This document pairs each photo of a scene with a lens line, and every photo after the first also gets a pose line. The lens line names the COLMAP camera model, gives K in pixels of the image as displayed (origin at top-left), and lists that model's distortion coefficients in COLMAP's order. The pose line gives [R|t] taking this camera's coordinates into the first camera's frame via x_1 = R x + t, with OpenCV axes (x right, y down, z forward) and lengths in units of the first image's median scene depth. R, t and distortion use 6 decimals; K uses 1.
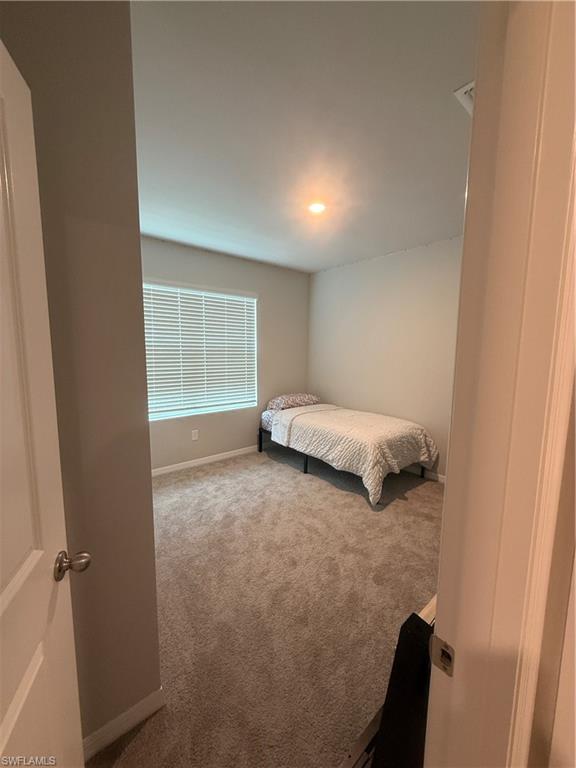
lens RADIAL K [[304.8, 0, 291.6], [0, 304.8, 383.5], [0, 0, 1]] dist [-0.001991, -0.000168]
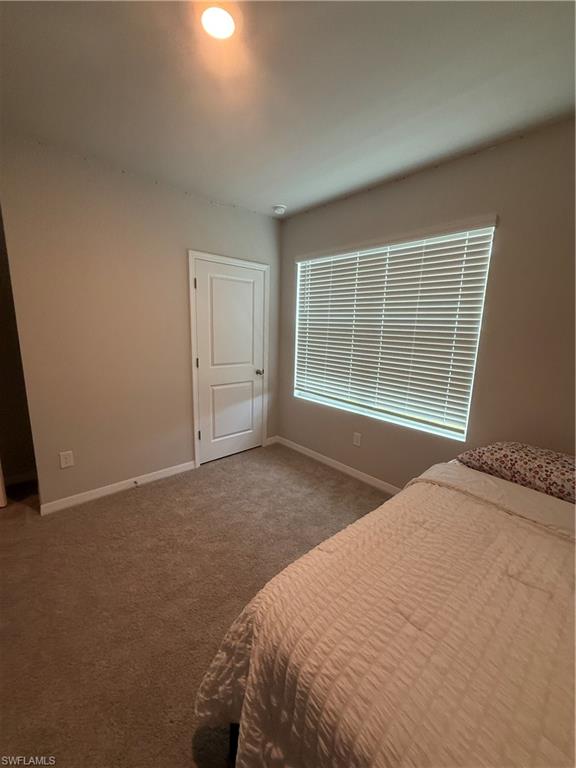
lens RADIAL K [[304.8, 0, 290.1], [0, 304.8, 381.3], [0, 0, 1]] dist [-0.001991, -0.000168]
pose [[0.028643, 0.172865, -0.984529, 0.397700], [-0.139071, 0.976043, 0.167329, -0.078930], [0.989868, 0.132127, 0.051998, 0.716066]]
